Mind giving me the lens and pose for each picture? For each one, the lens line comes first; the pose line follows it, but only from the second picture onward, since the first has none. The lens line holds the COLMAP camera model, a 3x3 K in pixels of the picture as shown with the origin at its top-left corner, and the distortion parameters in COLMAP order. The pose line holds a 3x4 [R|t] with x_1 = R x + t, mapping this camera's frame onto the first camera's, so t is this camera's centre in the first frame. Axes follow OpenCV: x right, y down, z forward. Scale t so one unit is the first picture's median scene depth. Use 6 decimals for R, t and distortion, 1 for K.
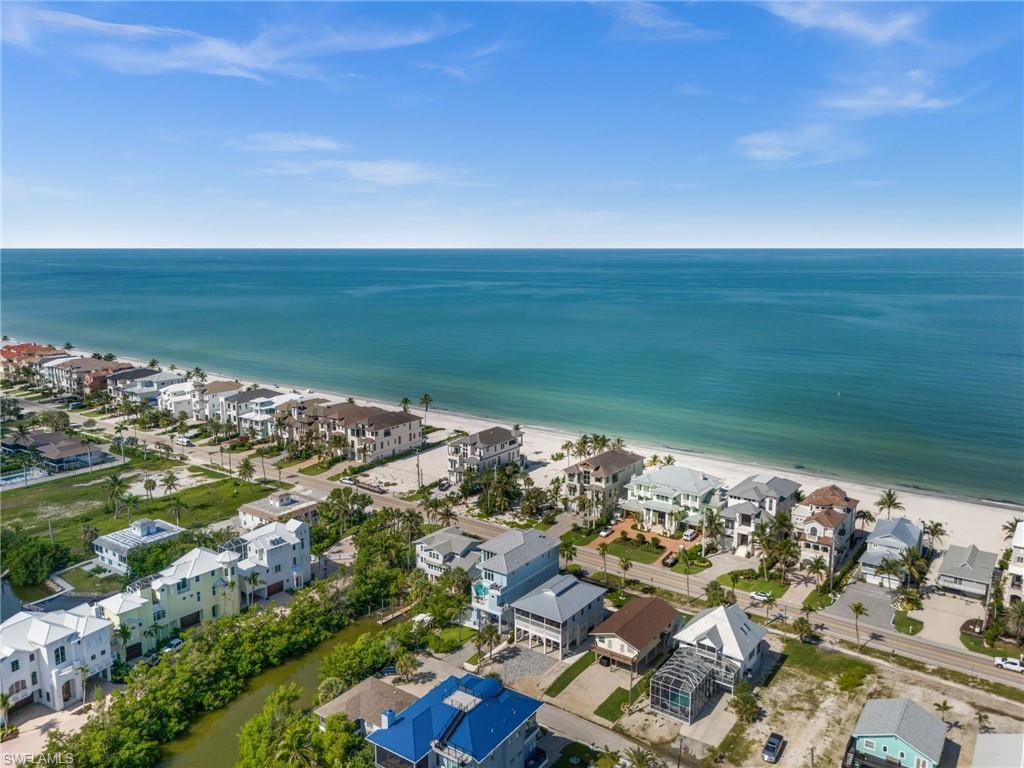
lens RADIAL K [[761.6, 0, 512.0], [0, 761.6, 384.0], [0, 0, 1]] dist [0.087443, -0.104333]
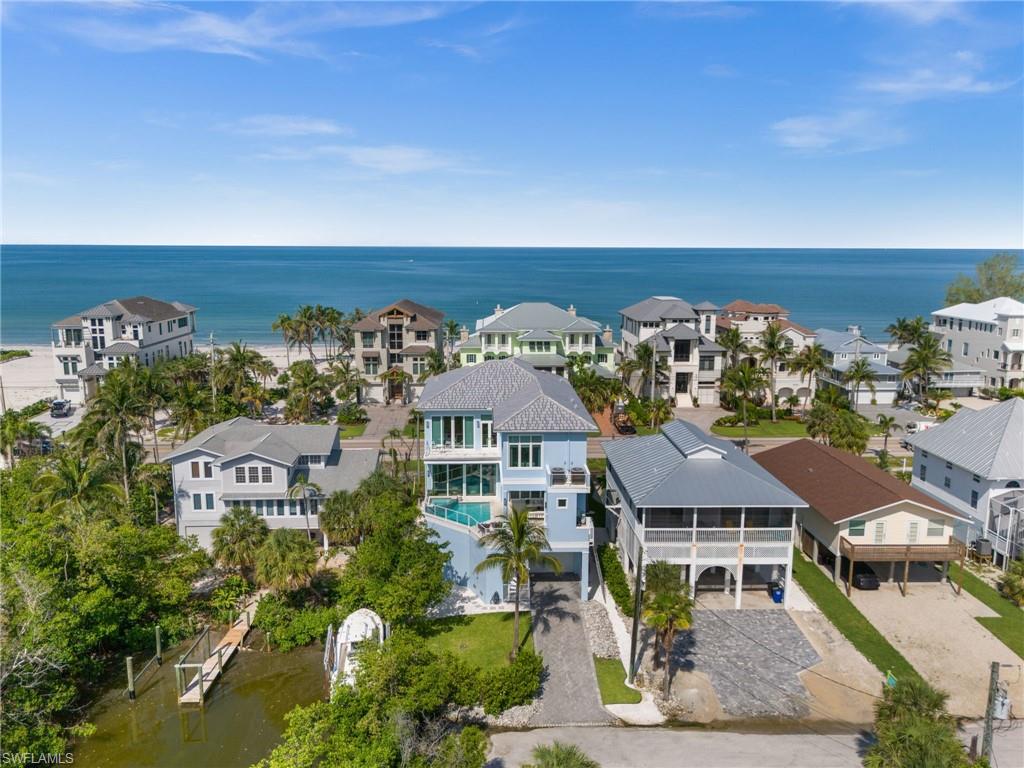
lens RADIAL K [[761.6, 0, 512.0], [0, 761.6, 384.0], [0, 0, 1]] dist [0.087443, -0.104333]
pose [[0.786327, -0.107949, 0.608306, -0.179602], [0.107275, 0.993517, 0.037638, 0.147839], [-0.608425, 0.035660, 0.792810, 0.523081]]
